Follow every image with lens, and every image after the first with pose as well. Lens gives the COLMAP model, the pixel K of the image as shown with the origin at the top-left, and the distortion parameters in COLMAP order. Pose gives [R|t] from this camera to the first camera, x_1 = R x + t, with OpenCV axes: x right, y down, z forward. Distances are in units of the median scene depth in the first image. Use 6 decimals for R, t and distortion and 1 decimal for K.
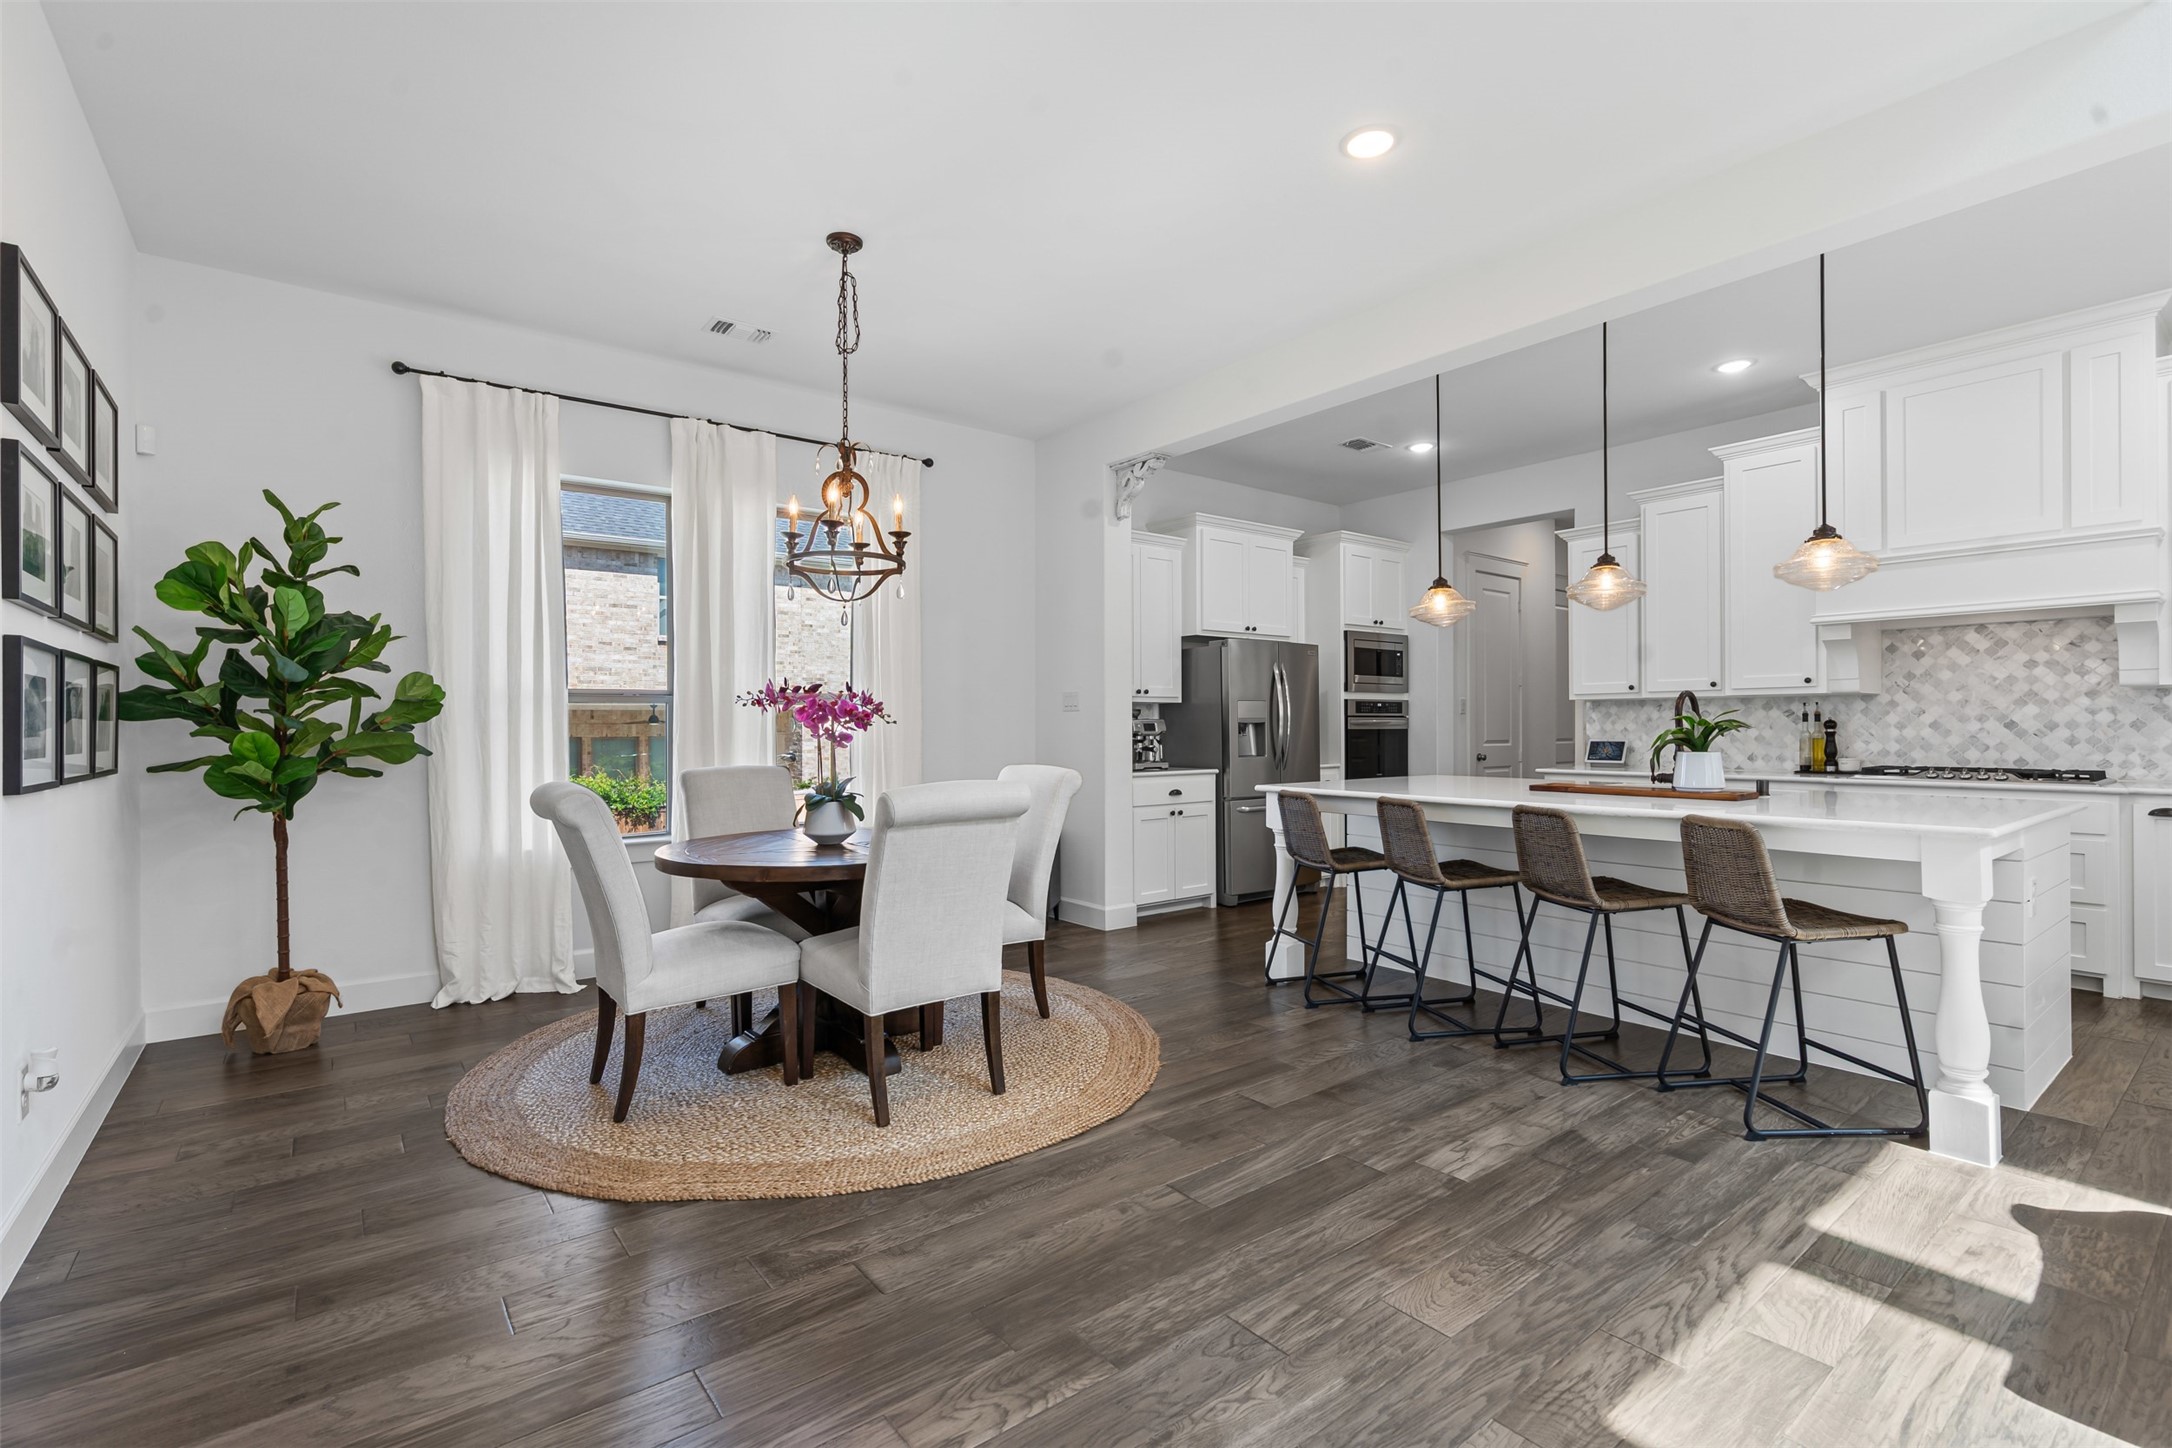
lens RADIAL K [[993.7, 0, 1082.7], [0, 993.7, 705.5], [0, 0, 1]] dist [-0.000663, 0.000226]
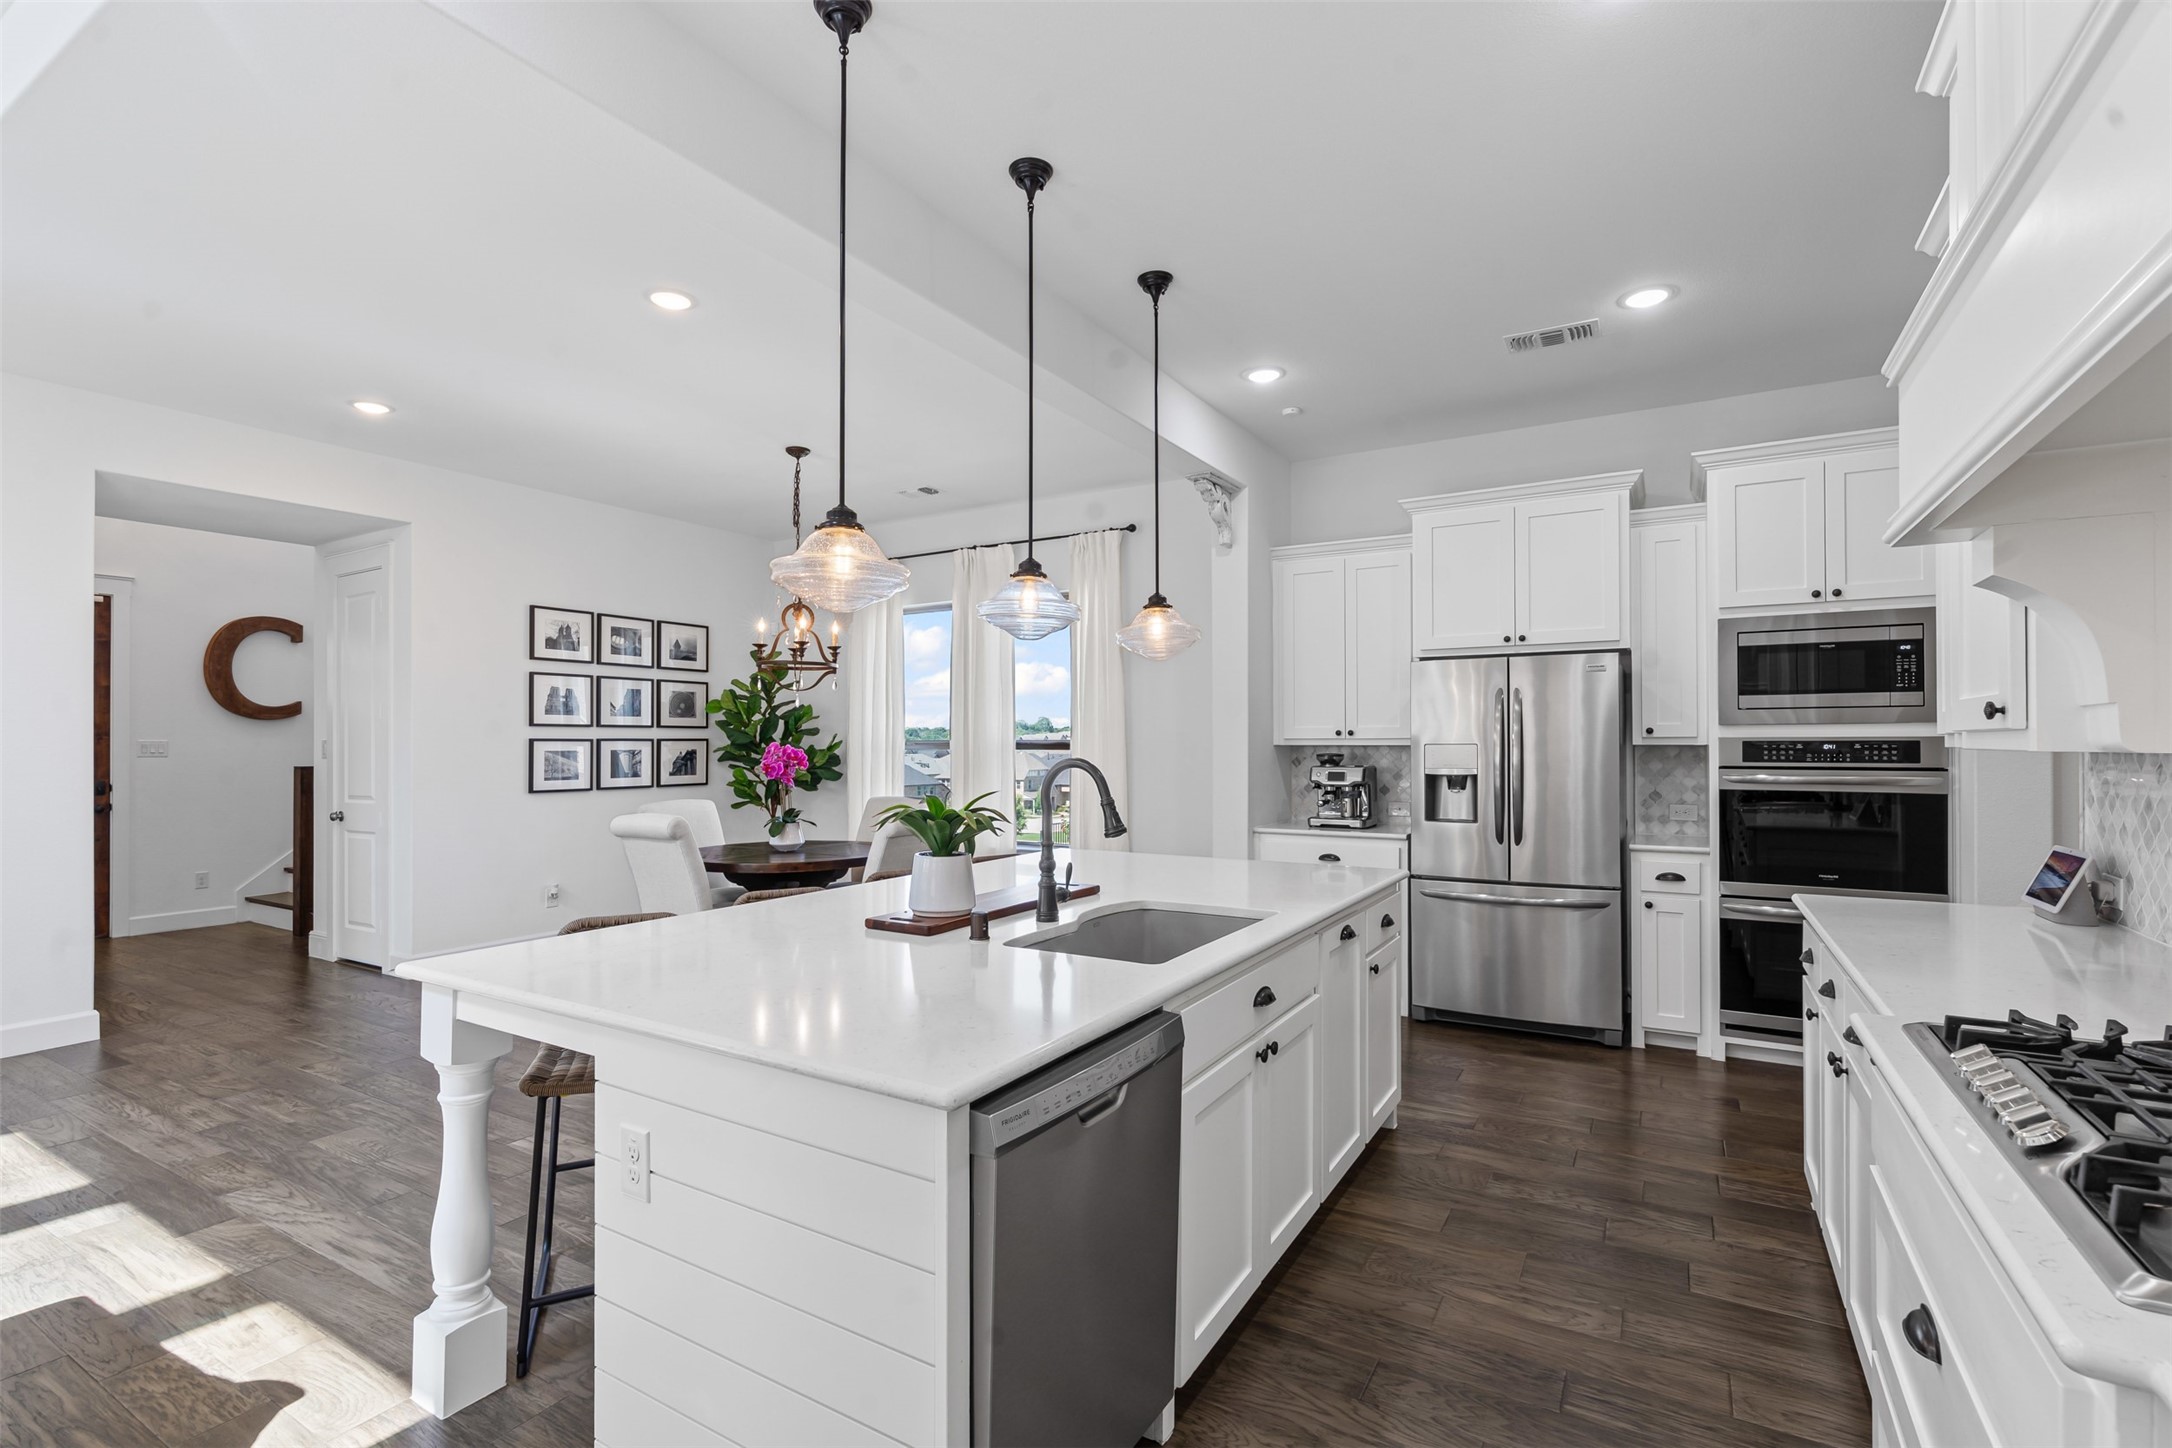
lens RADIAL K [[987.1, 0, 1086.0], [0, 987.1, 724.0], [0, 0, 1]] dist [-0.004520, -0.000340]
pose [[0.359729, -0.012845, -0.932968, 1.061697], [0.020217, 0.999778, -0.005969, -0.029233], [0.932838, -0.016715, 0.359909, 0.708082]]
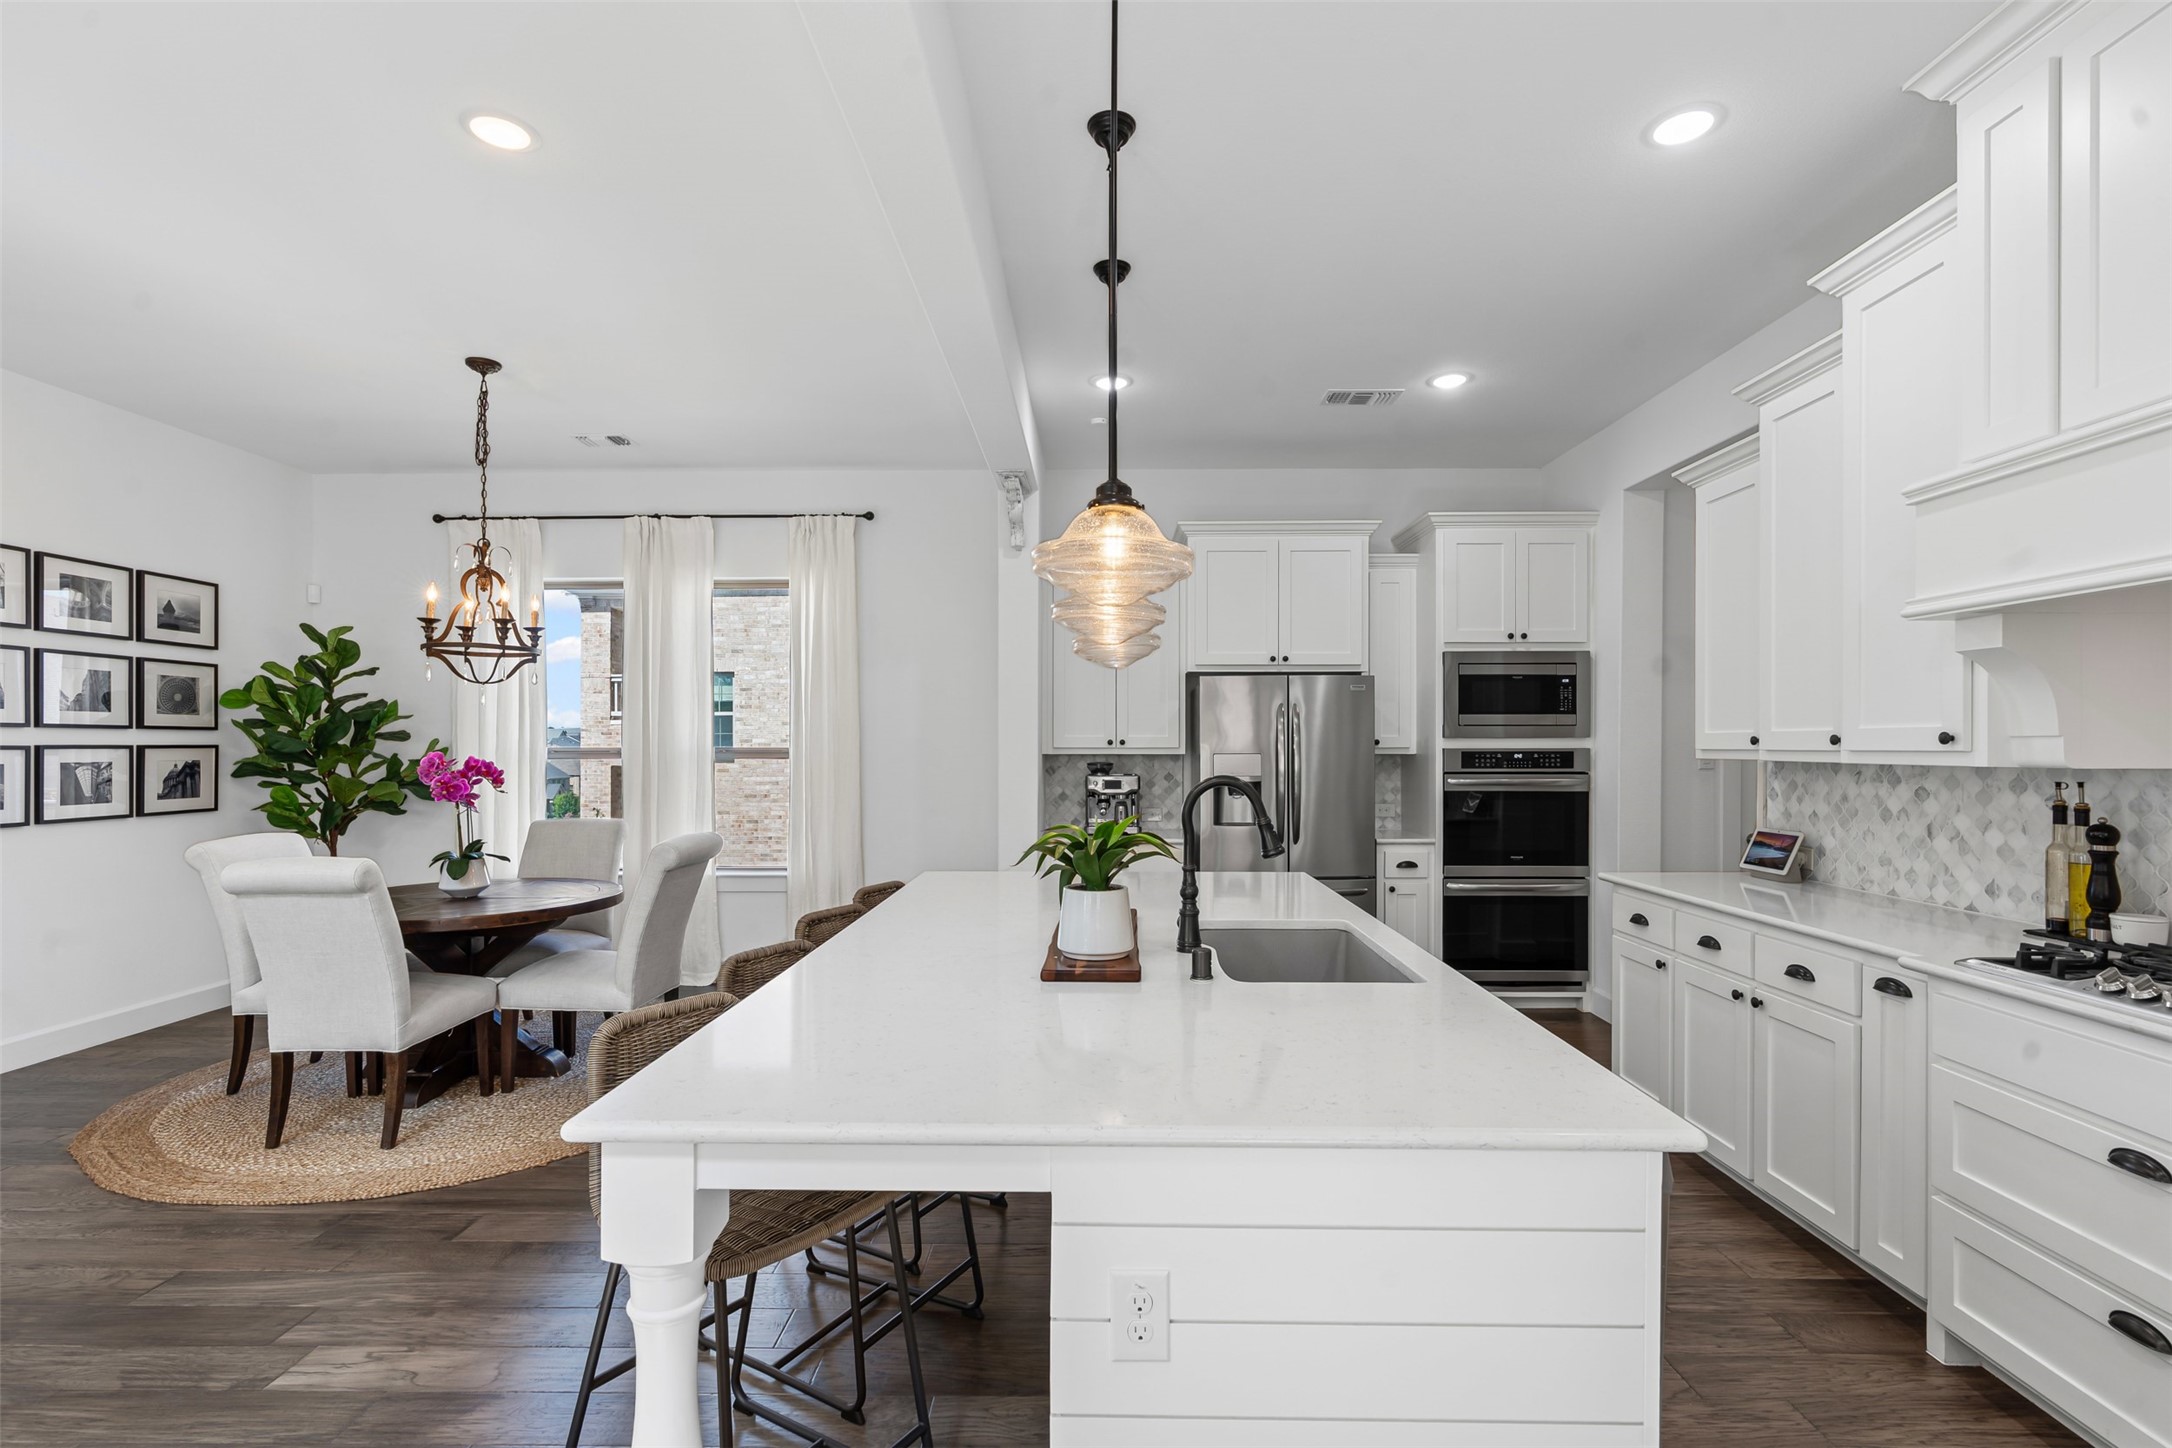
lens RADIAL K [[1001.1, 0, 1087.5], [0, 1001.1, 737.2], [0, 0, 1]] dist [-0.003549, -0.000207]
pose [[0.776815, 0.000311, -0.629729, 0.821772], [0.009551, 0.999879, 0.012276, -0.040781], [0.629656, -0.015551, 0.776718, 0.448954]]
